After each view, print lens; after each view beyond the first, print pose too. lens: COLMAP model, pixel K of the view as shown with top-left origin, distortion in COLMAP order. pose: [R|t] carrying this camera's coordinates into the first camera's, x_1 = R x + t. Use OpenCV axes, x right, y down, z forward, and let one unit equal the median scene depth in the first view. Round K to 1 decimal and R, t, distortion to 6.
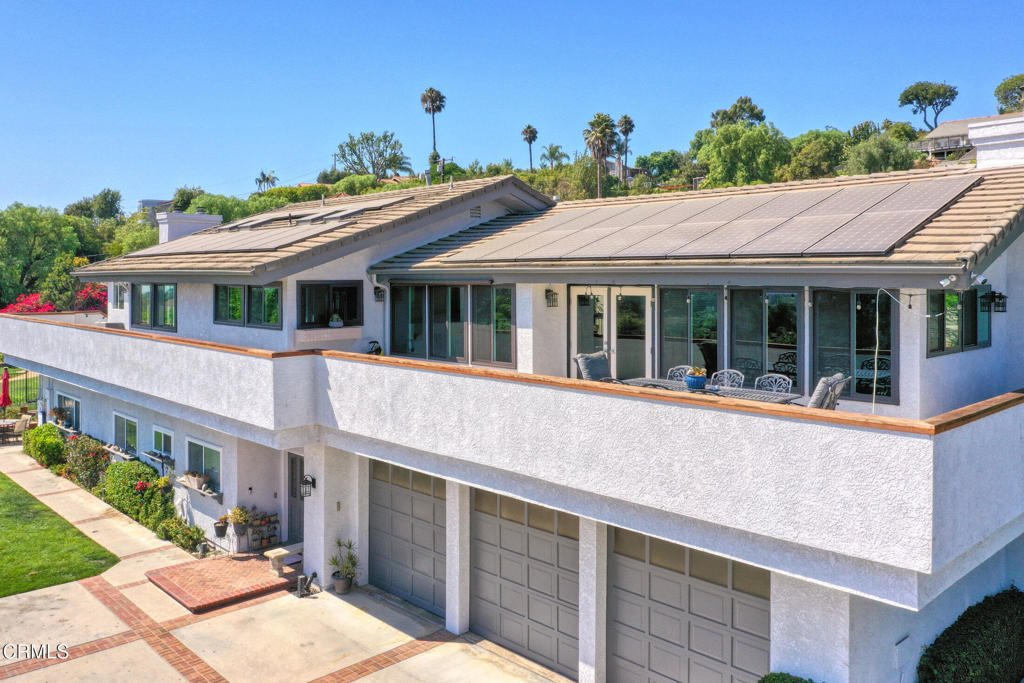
lens RADIAL K [[829.2, 0, 514.5], [0, 829.2, 284.3], [0, 0, 1]] dist [-0.013942, -0.002839]
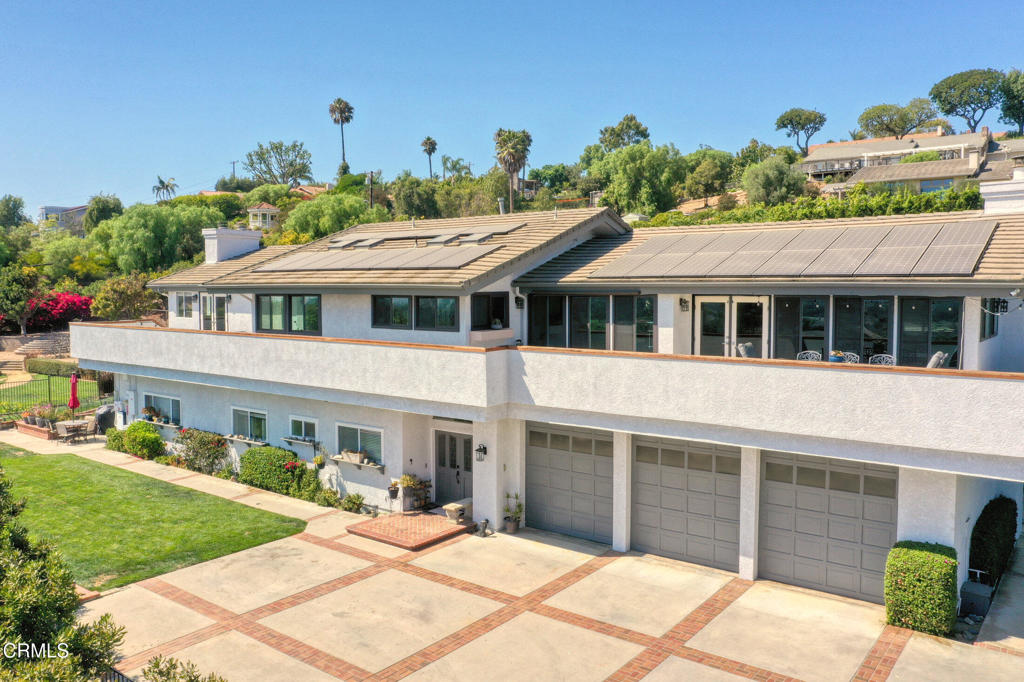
lens RADIAL K [[812.0, 0, 512.0], [0, 812.0, 341.0], [0, 0, 1]] dist [-0.011151, -0.000889]
pose [[0.987895, -0.012815, 0.154594, -0.364014], [0.003377, 0.998122, 0.061161, -0.005091], [-0.155087, -0.059899, 0.986083, -0.216605]]
